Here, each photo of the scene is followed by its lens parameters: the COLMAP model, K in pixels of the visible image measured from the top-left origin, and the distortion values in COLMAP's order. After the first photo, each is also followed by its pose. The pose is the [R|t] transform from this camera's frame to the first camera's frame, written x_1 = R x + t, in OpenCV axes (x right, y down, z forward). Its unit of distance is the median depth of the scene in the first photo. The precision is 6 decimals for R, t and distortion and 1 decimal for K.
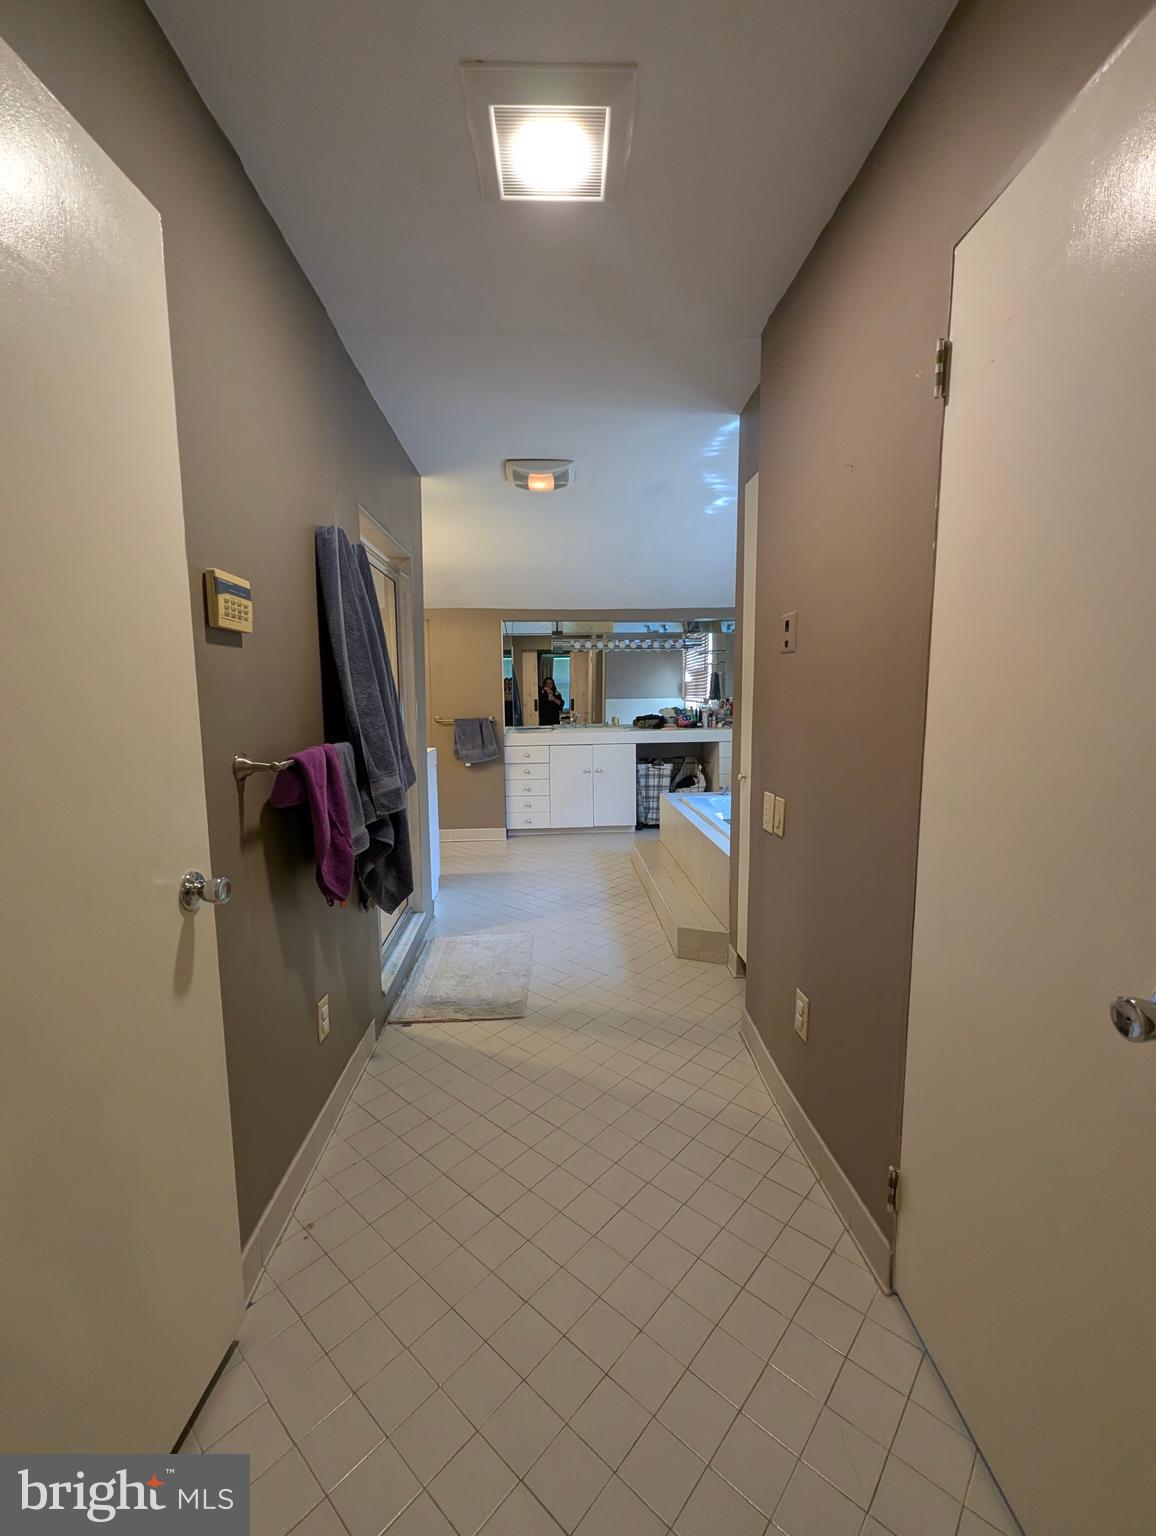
lens RADIAL K [[637.8, 0, 584.8], [0, 637.8, 770.6], [0, 0, 1]] dist [0.001822, -0.000103]
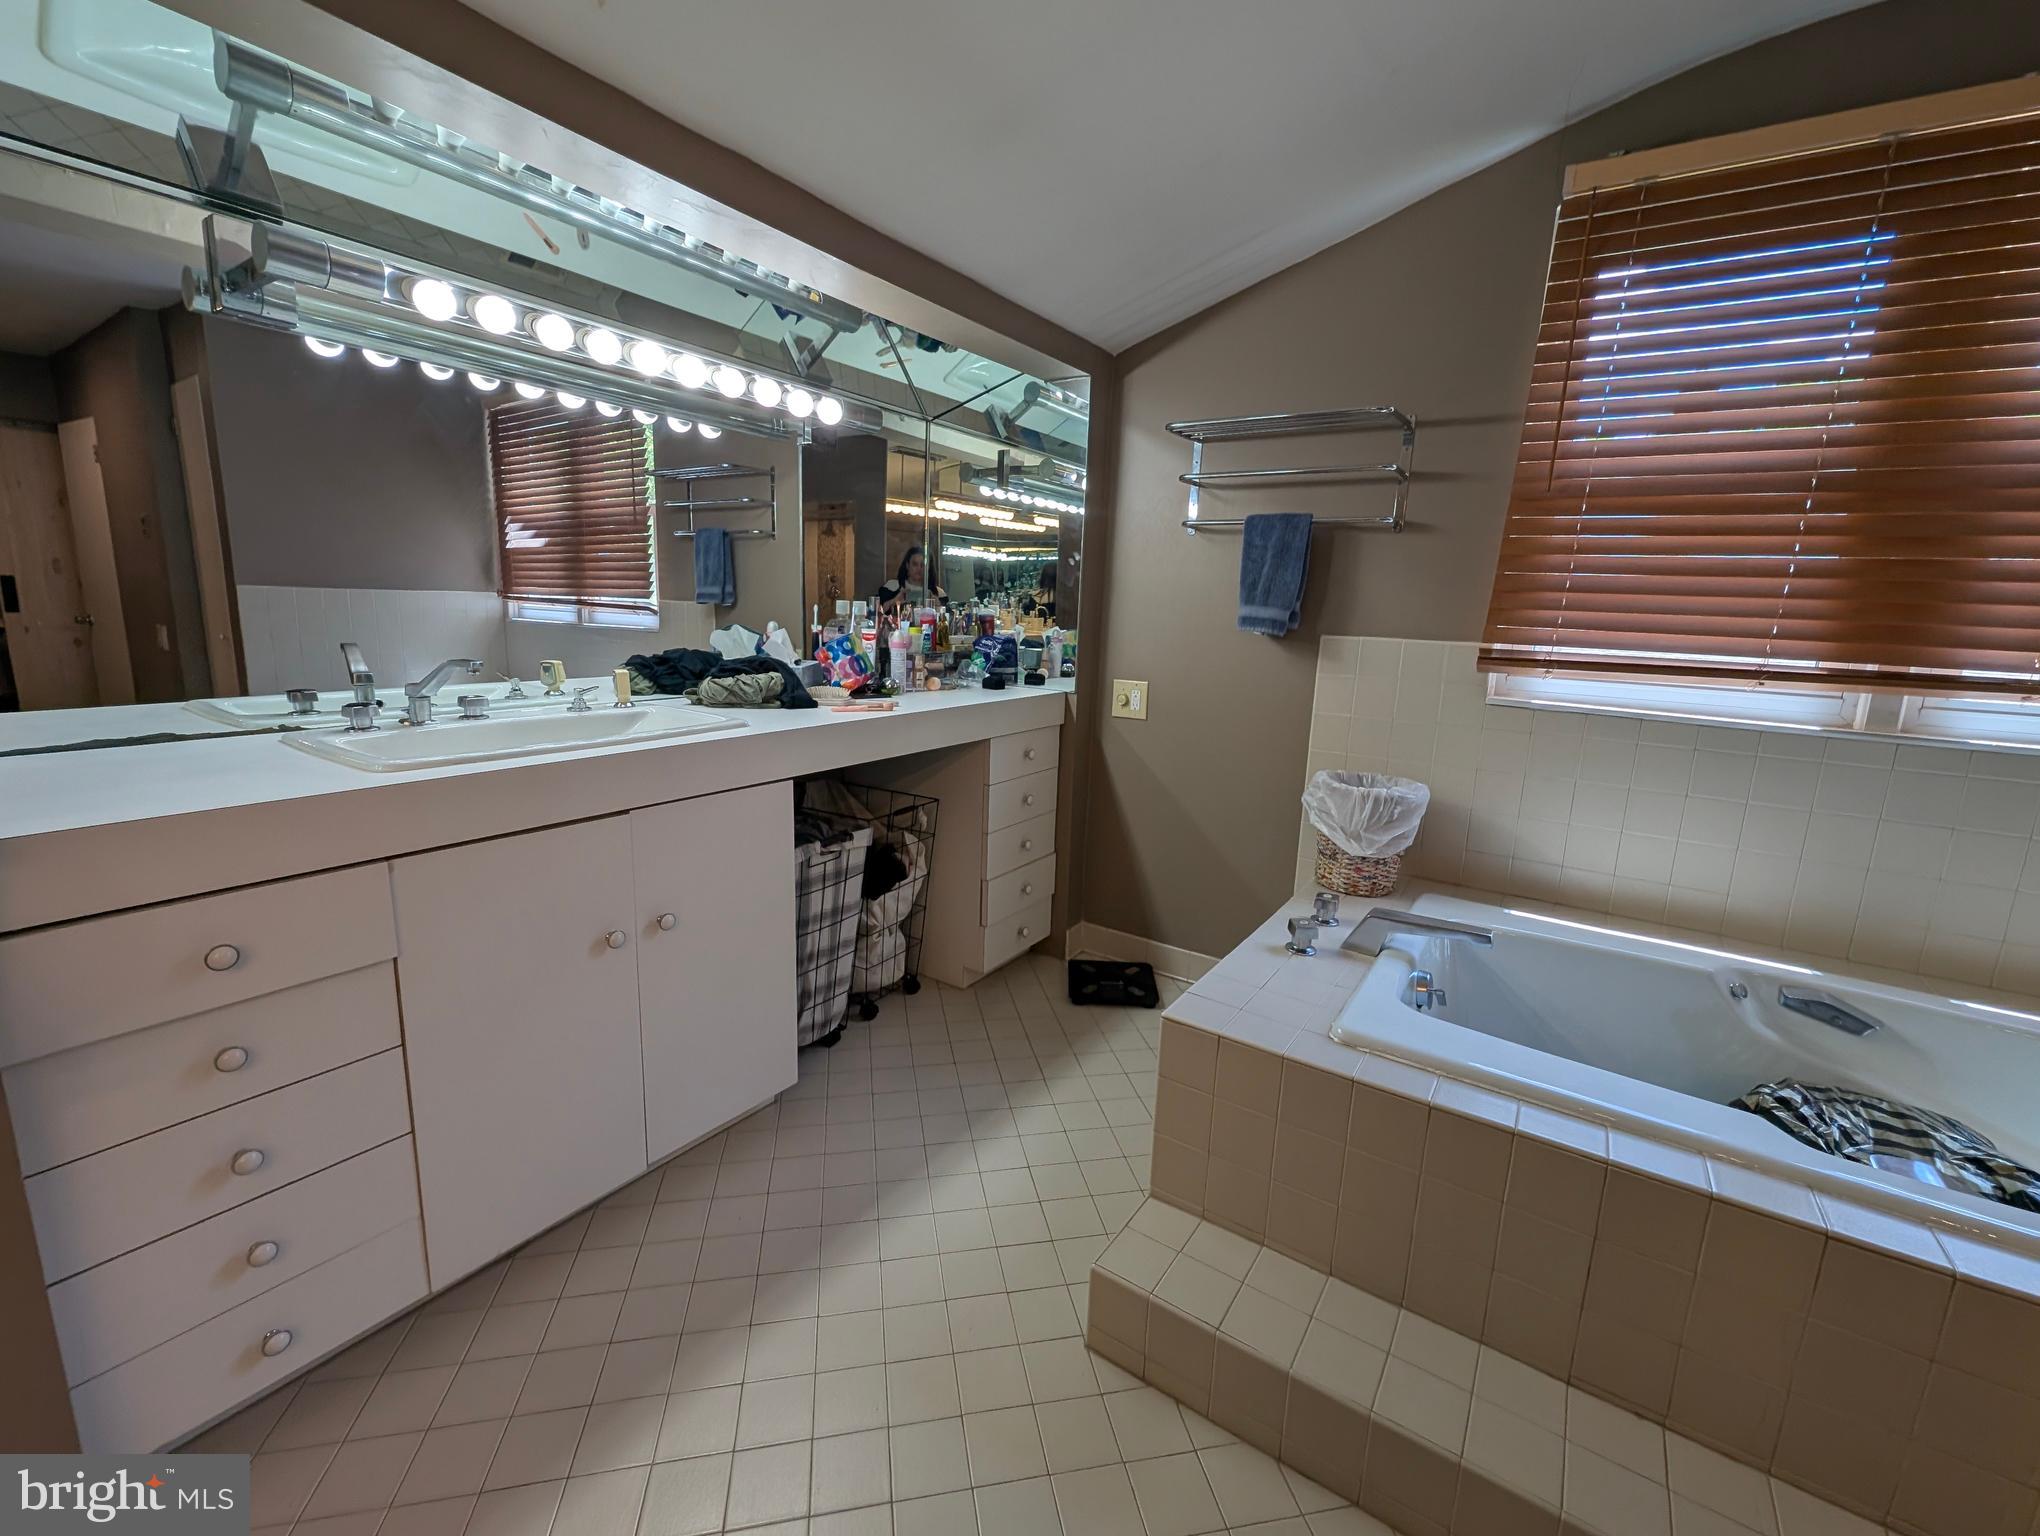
lens RADIAL K [[847.1, 0, 1025.6], [0, 847.1, 759.5], [0, 0, 1]] dist [0.001822, -0.000103]
pose [[0.601460, -0.109864, 0.791313, -0.123087], [0.052506, 0.993794, 0.098067, -0.075000], [-0.797175, -0.017434, 0.603496, 0.708427]]
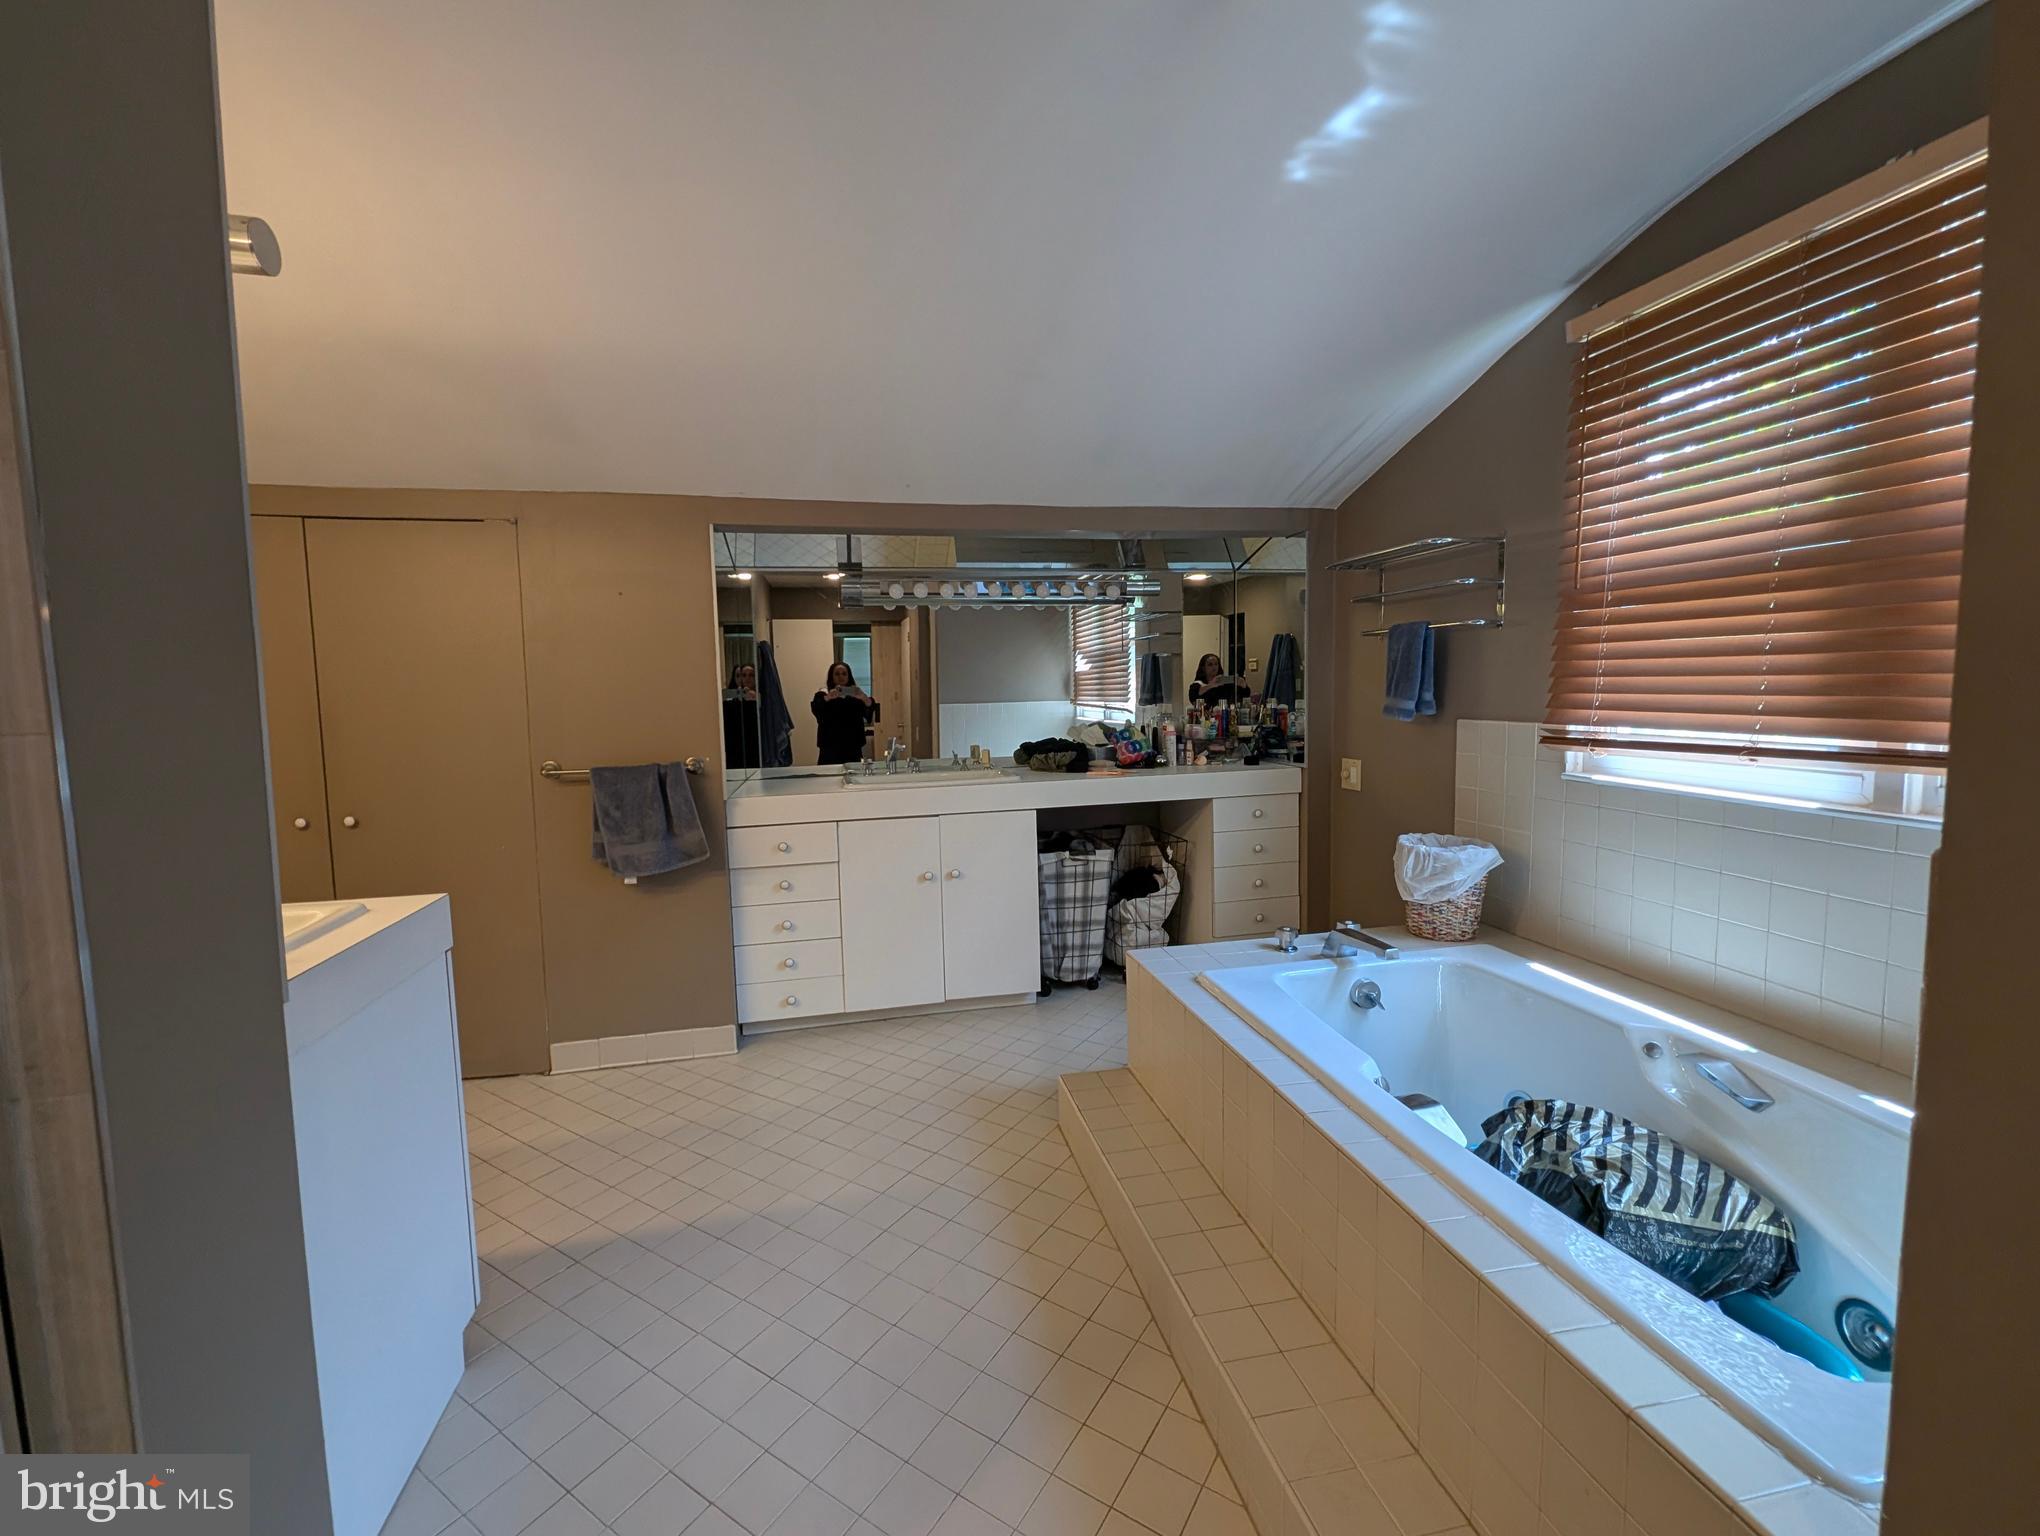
lens RADIAL K [[847.1, 0, 1025.6], [0, 847.1, 759.5], [0, 0, 1]] dist [0.001822, -0.000103]
pose [[0.987081, -0.024883, 0.158276, -0.019459], [0.031025, 0.998853, -0.036457, -0.054344], [-0.157187, 0.040897, 0.986722, 0.405924]]
